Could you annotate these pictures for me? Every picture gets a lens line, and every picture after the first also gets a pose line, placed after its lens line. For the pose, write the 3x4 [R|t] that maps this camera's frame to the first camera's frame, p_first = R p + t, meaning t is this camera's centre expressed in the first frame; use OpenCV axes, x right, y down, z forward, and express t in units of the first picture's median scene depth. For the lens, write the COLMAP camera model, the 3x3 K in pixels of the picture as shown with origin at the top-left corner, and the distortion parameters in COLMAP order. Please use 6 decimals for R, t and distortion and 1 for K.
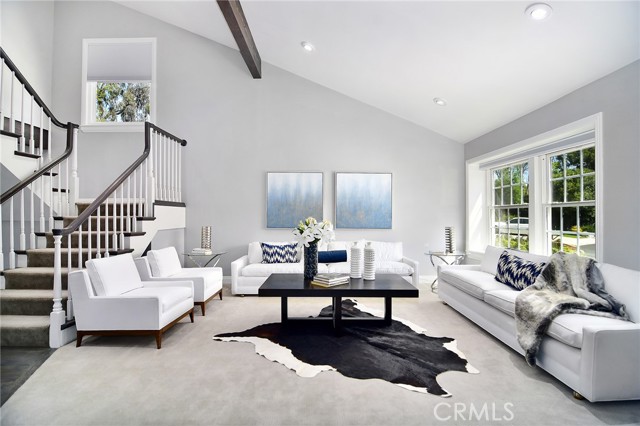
lens RADIAL K [[308.7, 0, 320.2], [0, 308.7, 214.0], [0, 0, 1]] dist [-0.008823, -0.004585]
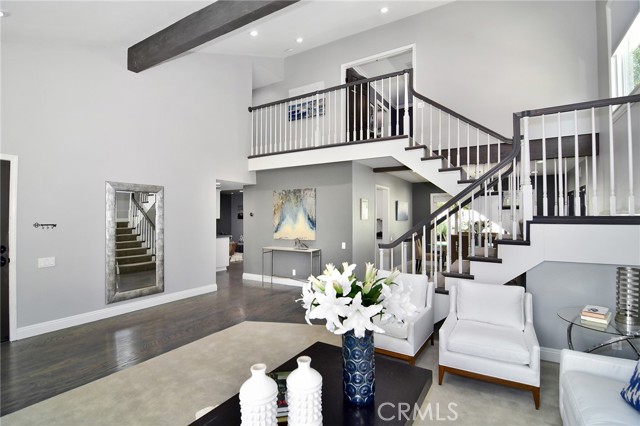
lens RADIAL K [[308.7, 0, 320.8], [0, 308.7, 216.0], [0, 0, 1]] dist [-0.008823, -0.004585]
pose [[-0.523695, -0.002322, -0.851903, 0.376938], [0.007835, 0.999941, -0.007542, -0.053942], [0.851870, -0.010624, -0.523646, 1.155125]]
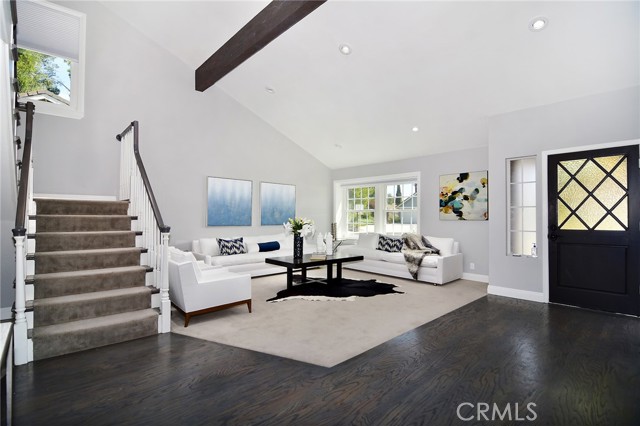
lens RADIAL K [[308.7, 0, 323.4], [0, 308.7, 213.9], [0, 0, 1]] dist [-0.008823, -0.004585]
pose [[0.735192, 0.009427, 0.677793, -0.920559], [-0.008145, 0.999954, -0.005072, 0.003242], [-0.677810, -0.001792, 0.735235, -0.168479]]
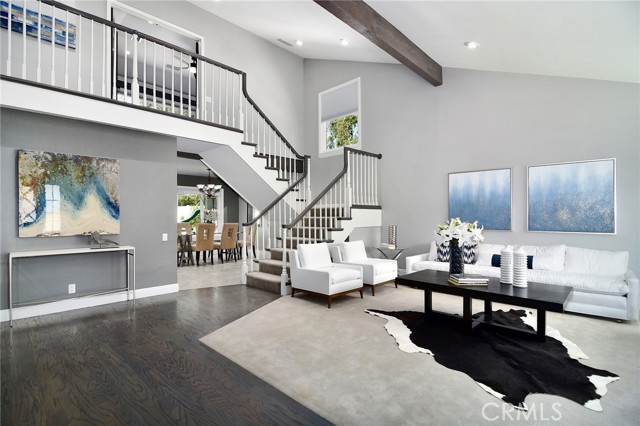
lens RADIAL K [[308.7, 0, 320.1], [0, 308.7, 214.6], [0, 0, 1]] dist [-0.008823, -0.004585]
pose [[0.715511, -0.005702, -0.698579, 0.351259], [0.006657, 0.999977, -0.001344, -0.002044], [0.698570, -0.003689, 0.715532, -0.052254]]
